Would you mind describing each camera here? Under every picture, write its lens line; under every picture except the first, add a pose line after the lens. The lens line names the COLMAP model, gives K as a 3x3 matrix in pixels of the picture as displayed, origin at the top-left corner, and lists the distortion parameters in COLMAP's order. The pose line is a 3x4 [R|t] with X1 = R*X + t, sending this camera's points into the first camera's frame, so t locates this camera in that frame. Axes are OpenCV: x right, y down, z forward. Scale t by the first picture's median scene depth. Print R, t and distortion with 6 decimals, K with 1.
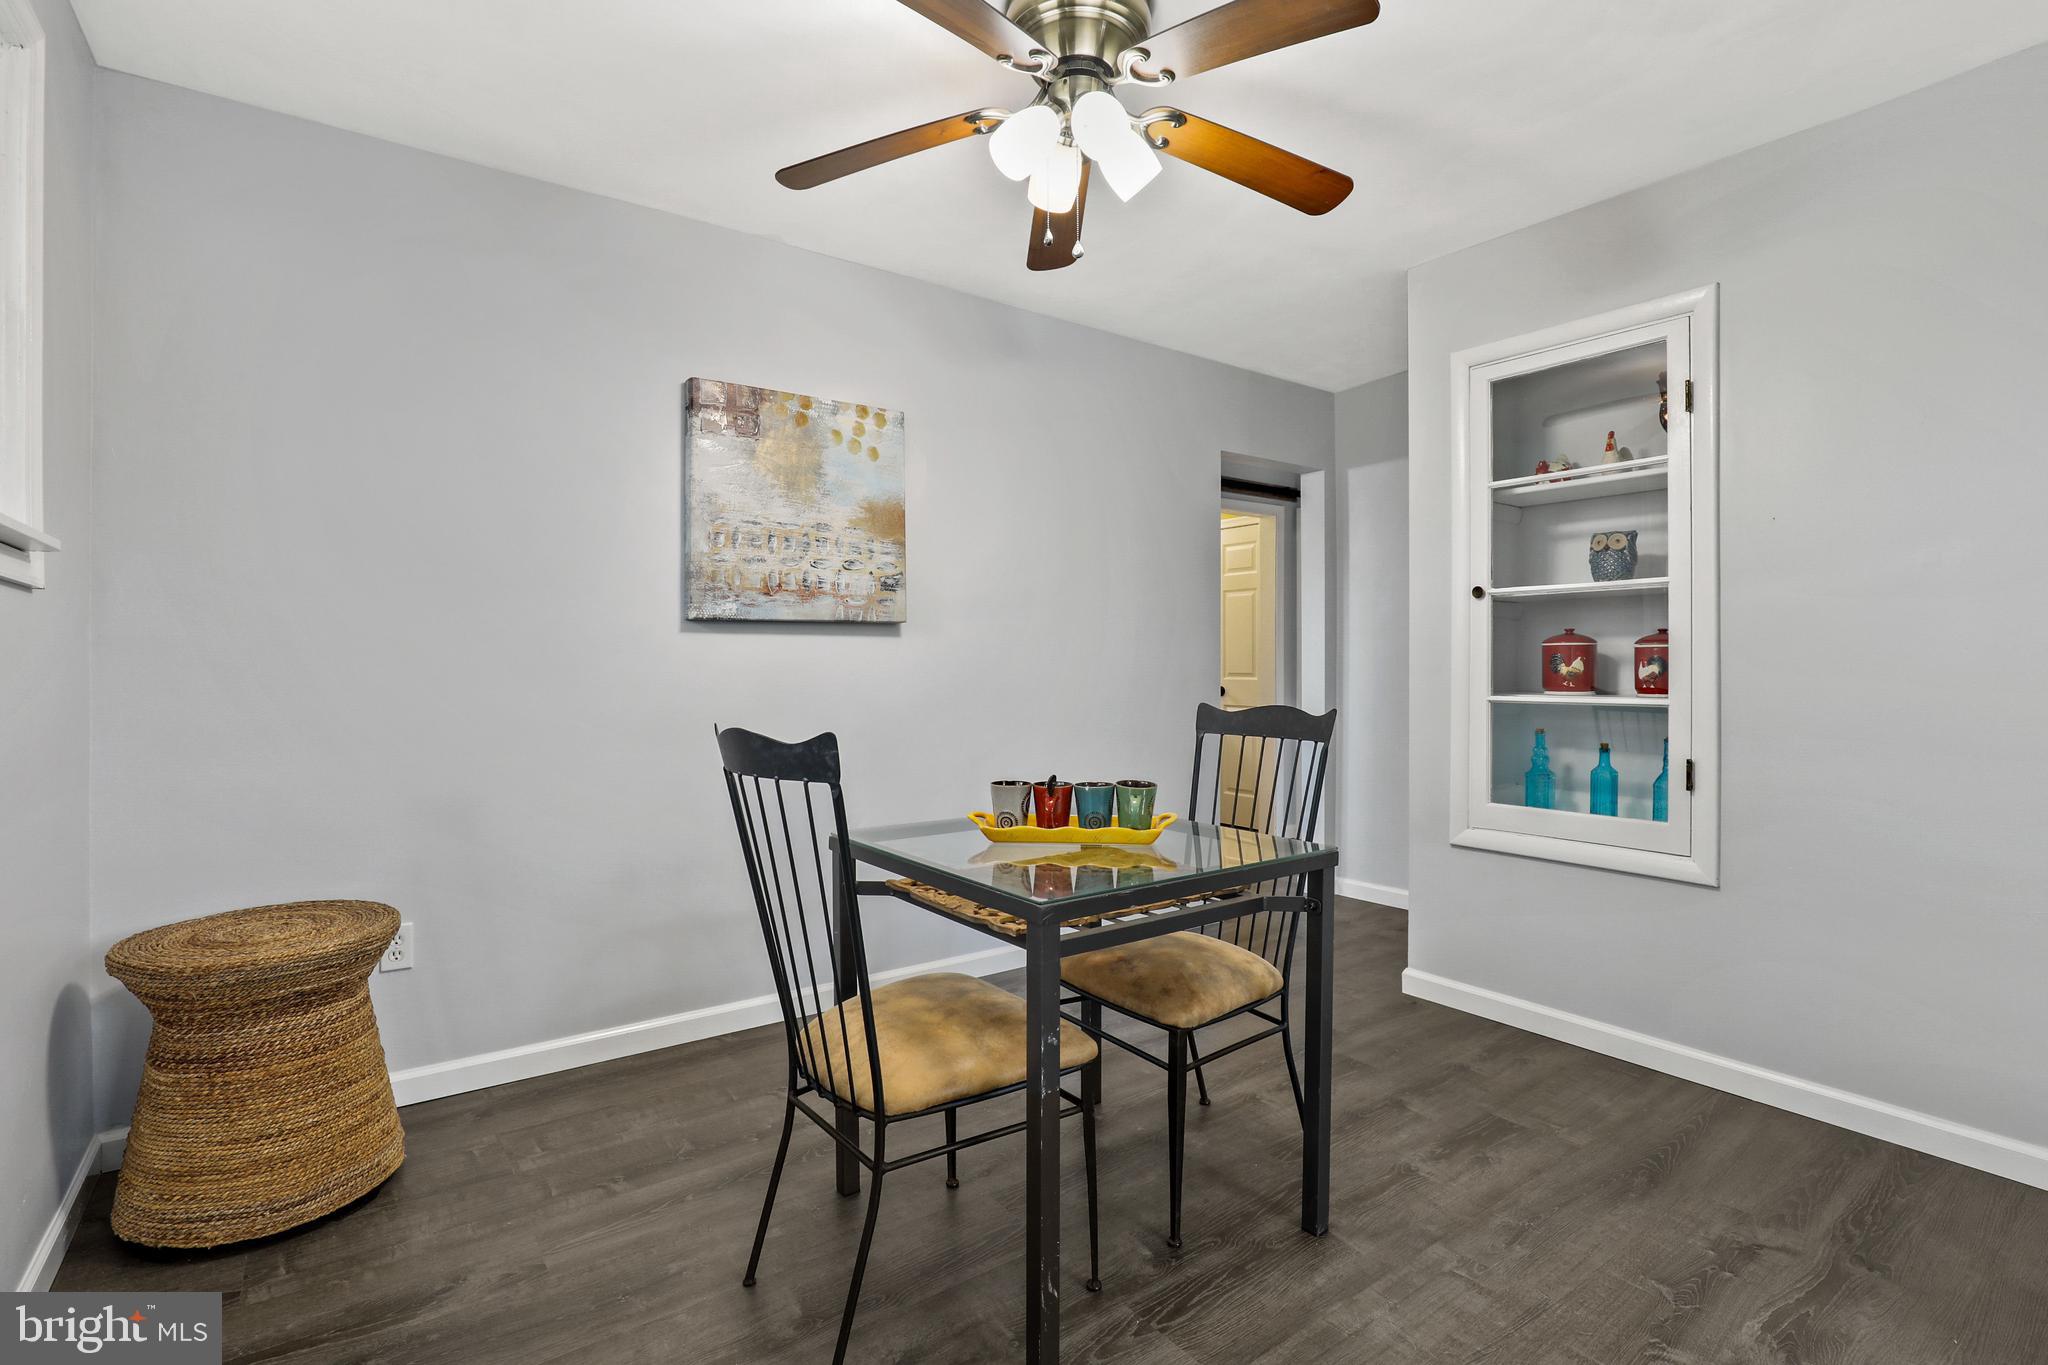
lens RADIAL K [[961.9, 0, 1019.8], [0, 961.9, 666.6], [0, 0, 1]] dist [-0.008942, 0.000689]
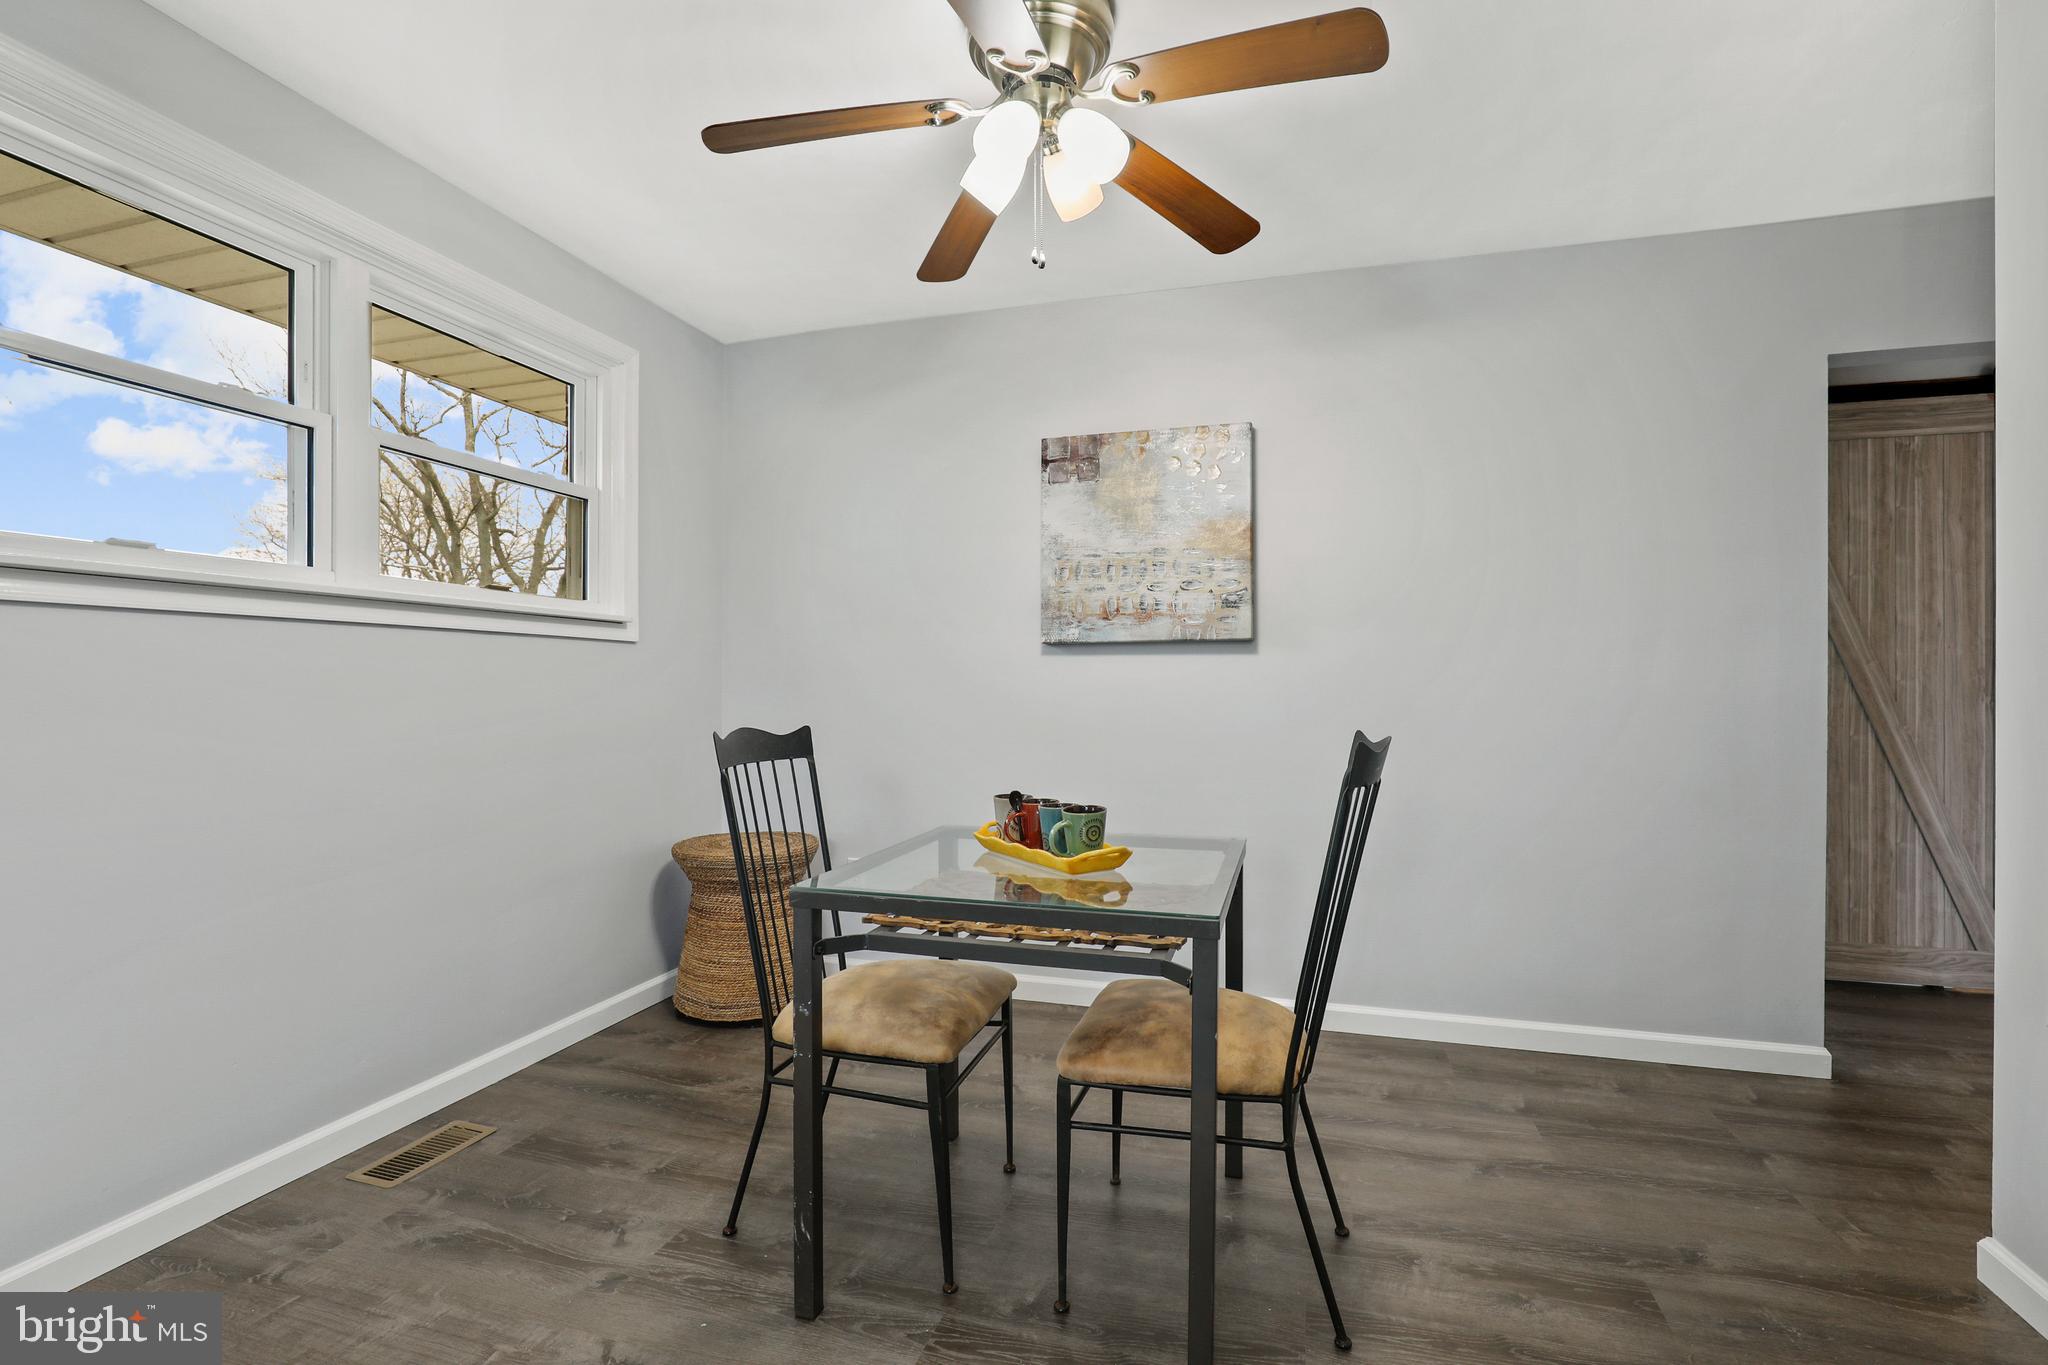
lens RADIAL K [[943.0, 0, 1024.0], [0, 943.0, 682.5], [0, 0, 1]] dist [-0.004181, 0.001269]
pose [[0.613832, 0.002397, -0.789433, 0.533306], [-0.001615, 0.999997, 0.001780, -0.003580], [0.789435, 0.000182, 0.613834, 0.255889]]
